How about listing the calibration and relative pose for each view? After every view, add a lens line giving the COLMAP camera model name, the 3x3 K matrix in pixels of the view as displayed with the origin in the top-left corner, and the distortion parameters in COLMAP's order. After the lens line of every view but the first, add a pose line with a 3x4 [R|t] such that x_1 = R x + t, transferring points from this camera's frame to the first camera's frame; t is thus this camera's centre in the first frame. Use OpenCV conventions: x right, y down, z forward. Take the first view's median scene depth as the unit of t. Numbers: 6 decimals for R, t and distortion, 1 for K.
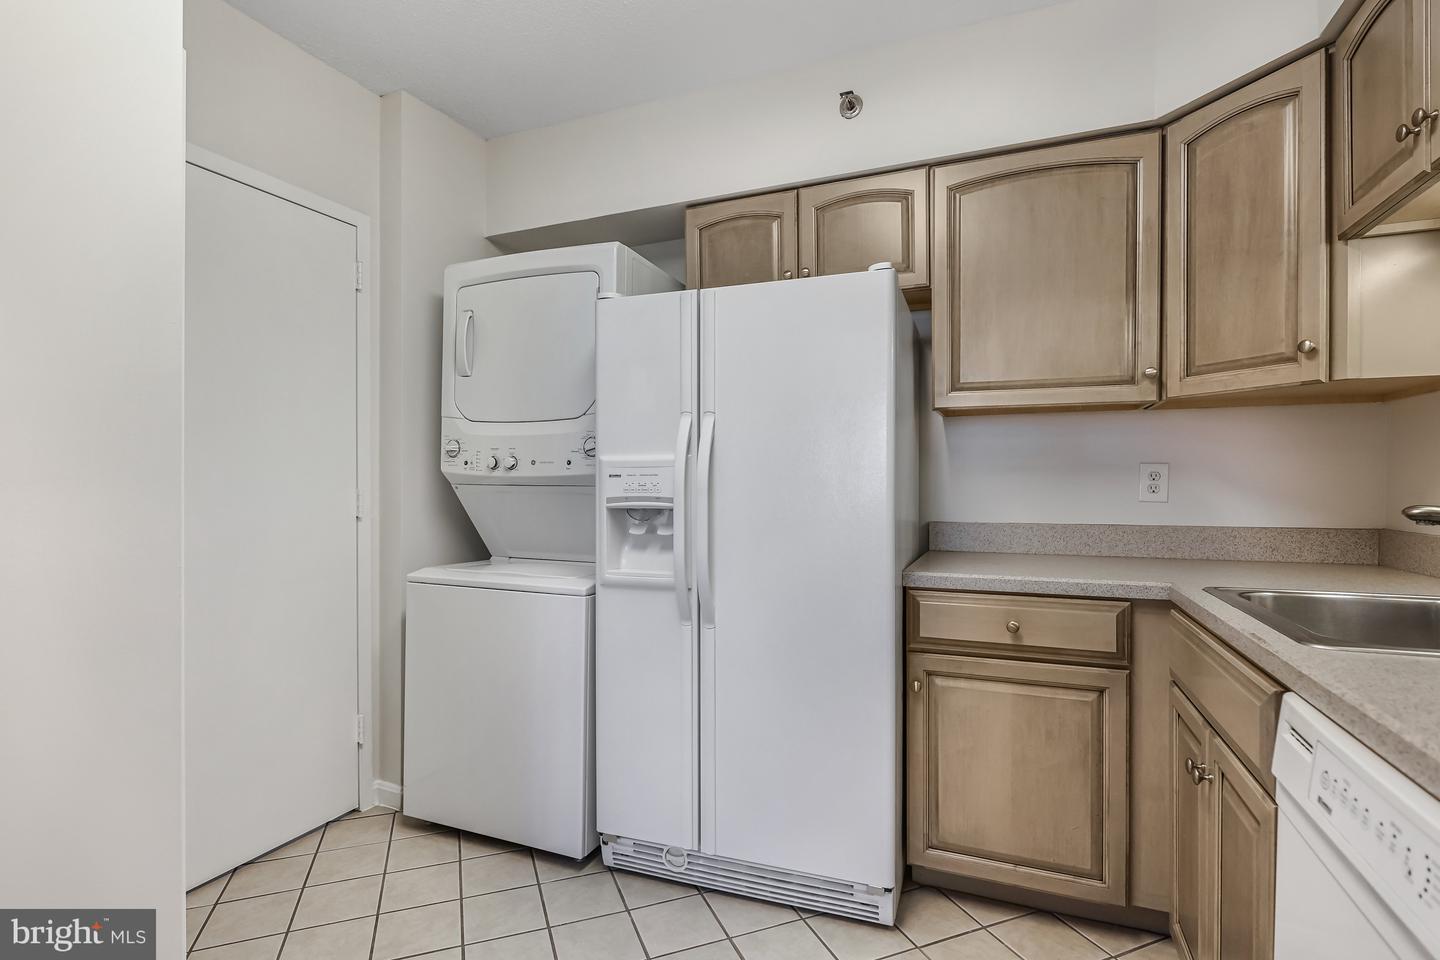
lens RADIAL K [[681.1, 0, 709.7], [0, 681.1, 487.9], [0, 0, 1]] dist [-0.006002, -0.001100]
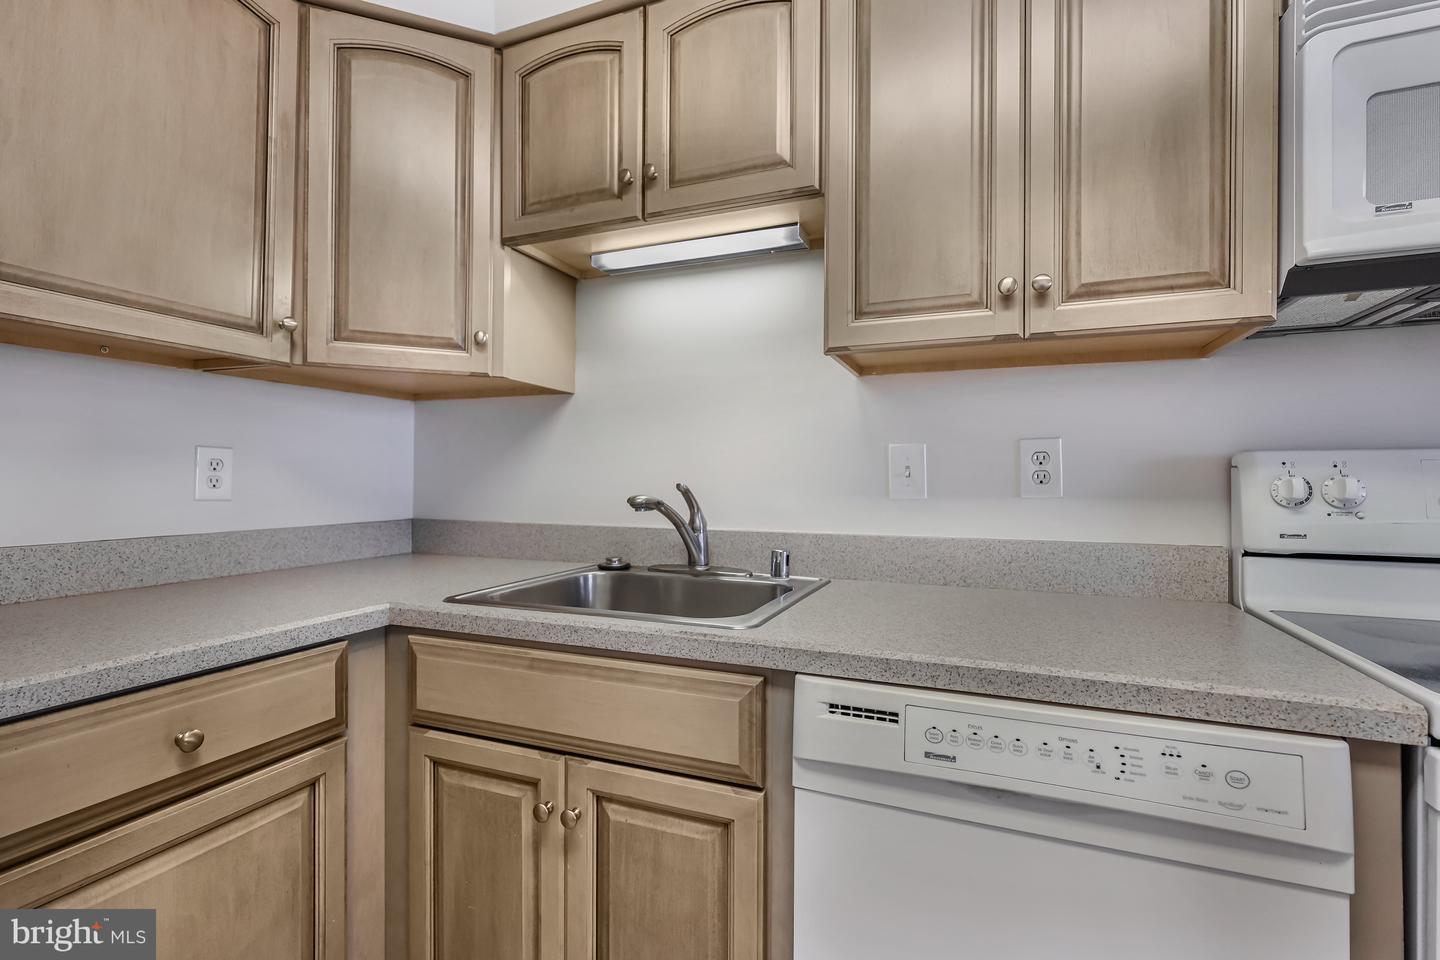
lens RADIAL K [[665.1, 0, 720.0], [0, 665.1, 480.0], [0, 0, 1]] dist [-0.001810, 0.000533]
pose [[-0.025557, 0.000847, 0.999673, -0.086080], [0.001932, 0.999998, -0.000798, 0.000443], [-0.999671, 0.001911, -0.025559, 0.588516]]
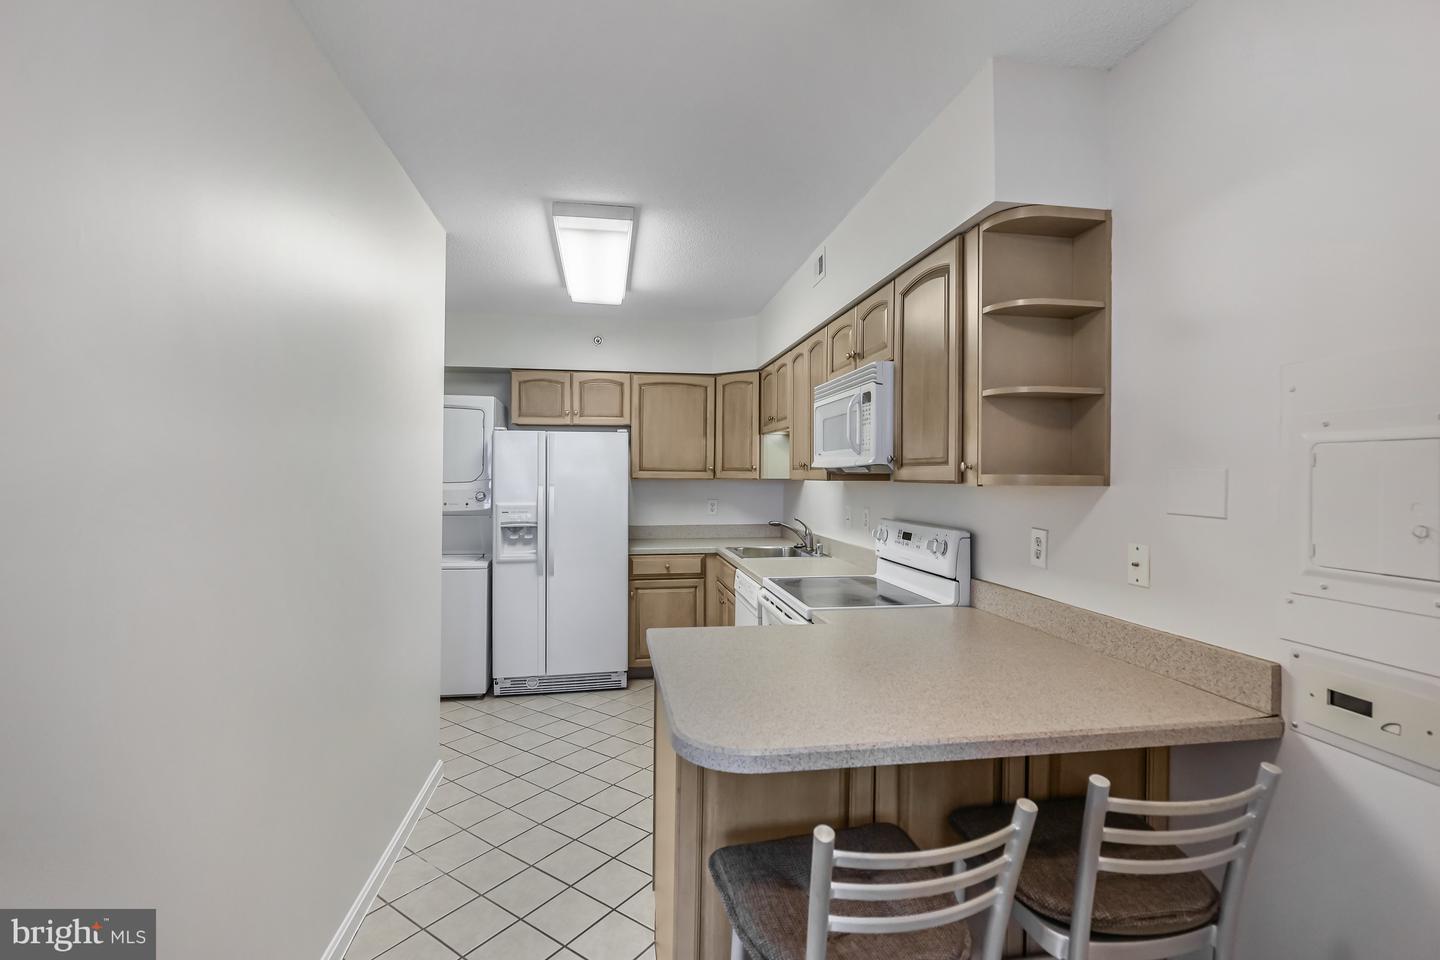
lens RADIAL K [[664.7, 0, 716.3], [0, 664.7, 476.6], [0, 0, 1]] dist [-0.001630, -0.000447]
pose [[0.837876, 0.002613, 0.545855, -0.797215], [-0.001853, 0.999996, -0.001943, -0.140467], [-0.545858, 0.000617, 0.837877, -1.258159]]
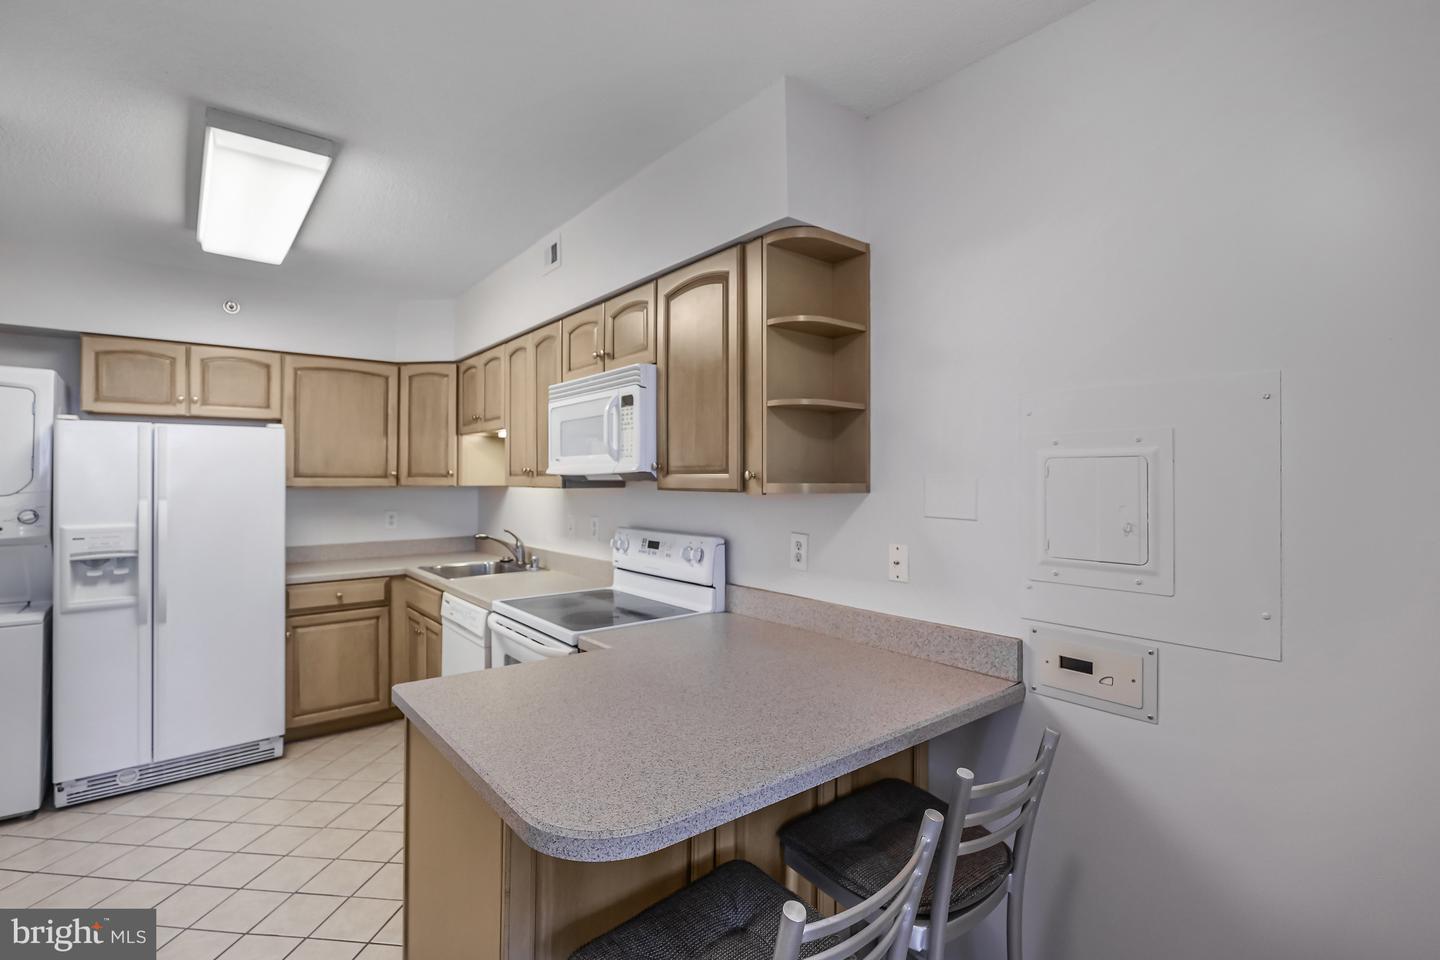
lens RADIAL K [[674.9, 0, 717.2], [0, 674.9, 473.8], [0, 0, 1]] dist [-0.003585, 0.001252]
pose [[0.465288, 0.005825, 0.885140, -0.870198], [0.005385, 0.999941, -0.009411, -0.152107], [-0.885143, 0.009145, 0.465229, -1.033044]]
